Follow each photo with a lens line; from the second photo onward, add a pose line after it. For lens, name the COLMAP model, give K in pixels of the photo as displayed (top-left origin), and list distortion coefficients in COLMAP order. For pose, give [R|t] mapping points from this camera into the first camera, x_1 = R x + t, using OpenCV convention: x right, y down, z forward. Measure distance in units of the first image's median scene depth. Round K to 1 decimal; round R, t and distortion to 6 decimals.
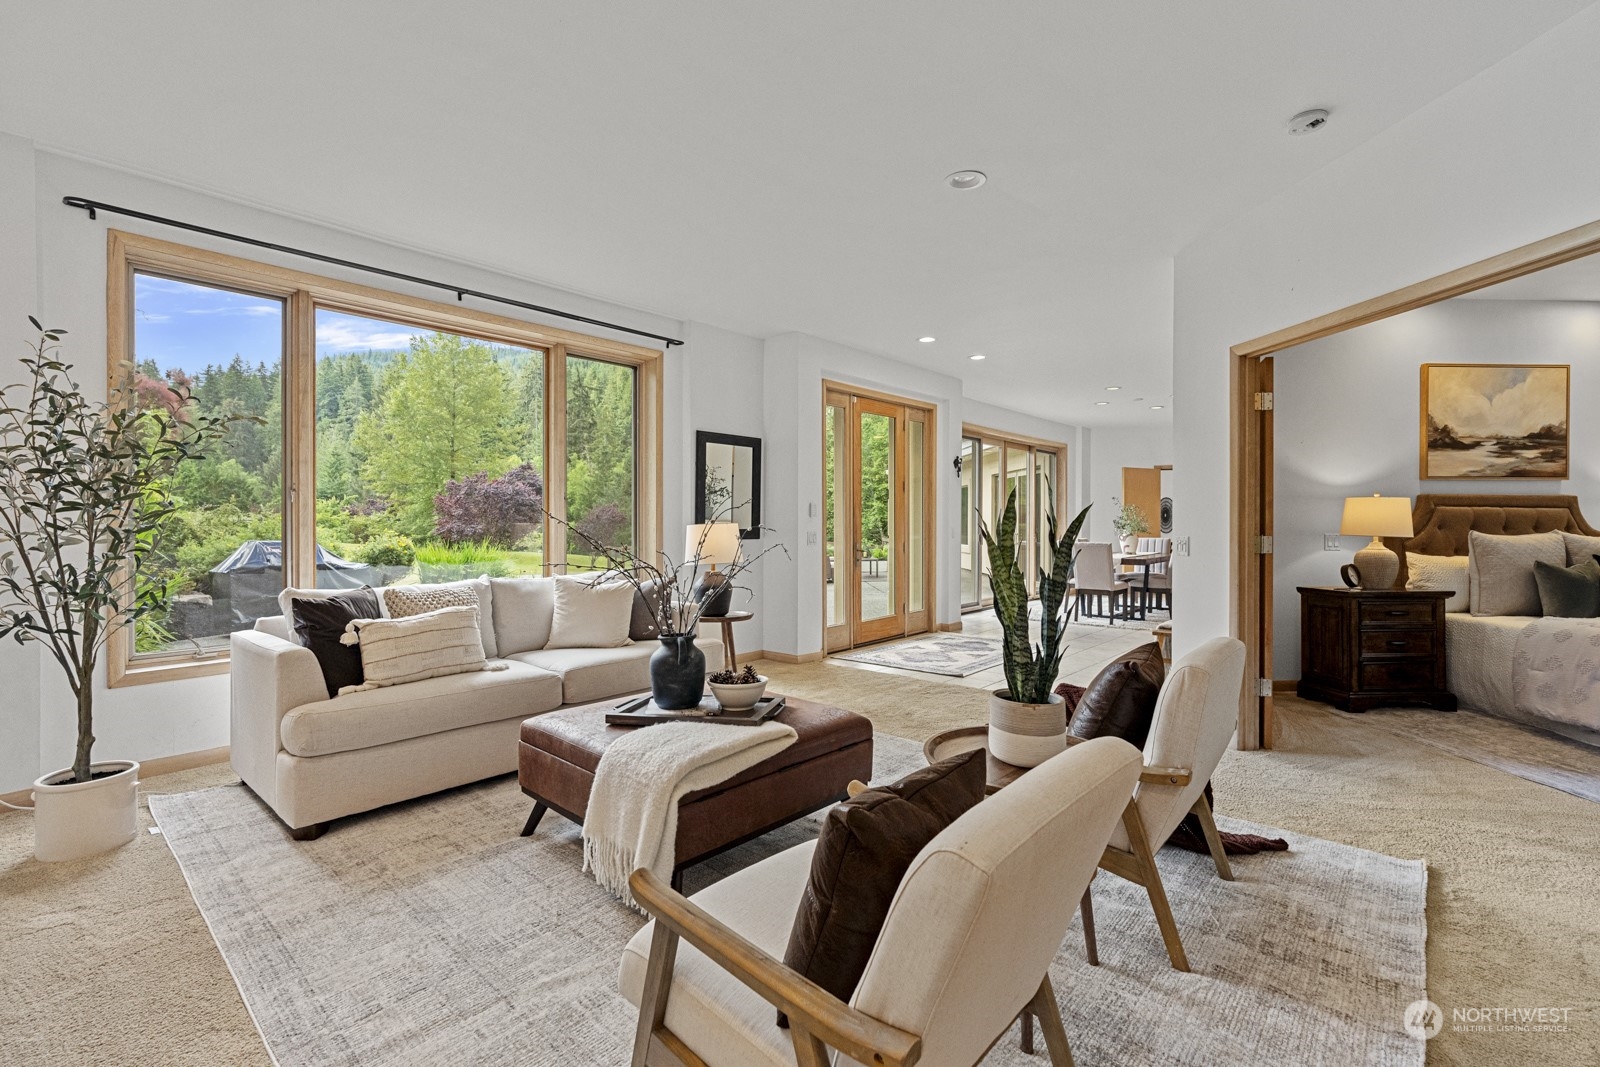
lens RADIAL K [[727.4, 0, 798.3], [0, 727.4, 525.8], [0, 0, 1]] dist [-0.004307, 0.001096]
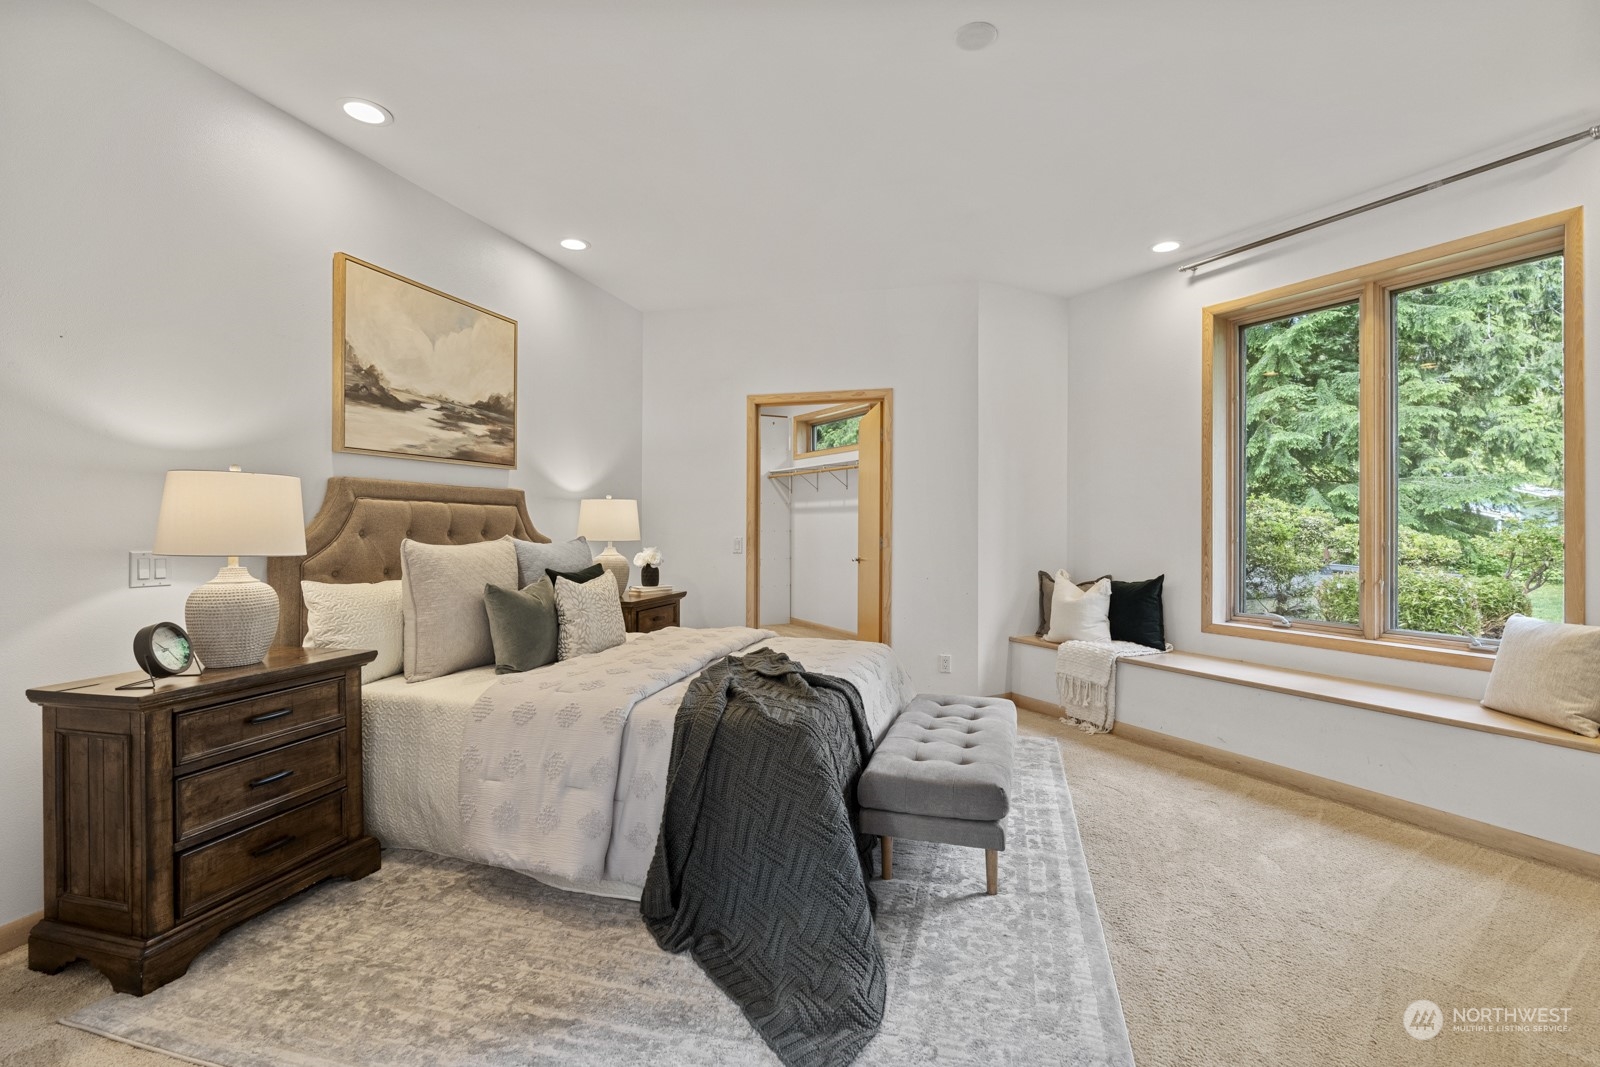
lens RADIAL K [[727.4, 0, 798.3], [0, 727.4, 525.8], [0, 0, 1]] dist [-0.004307, 0.001096]
pose [[0.349801, -0.002563, 0.936821, 0.454820], [0.000085, 0.999996, 0.002704, -0.005954], [-0.936824, -0.000867, 0.349800, 0.460459]]
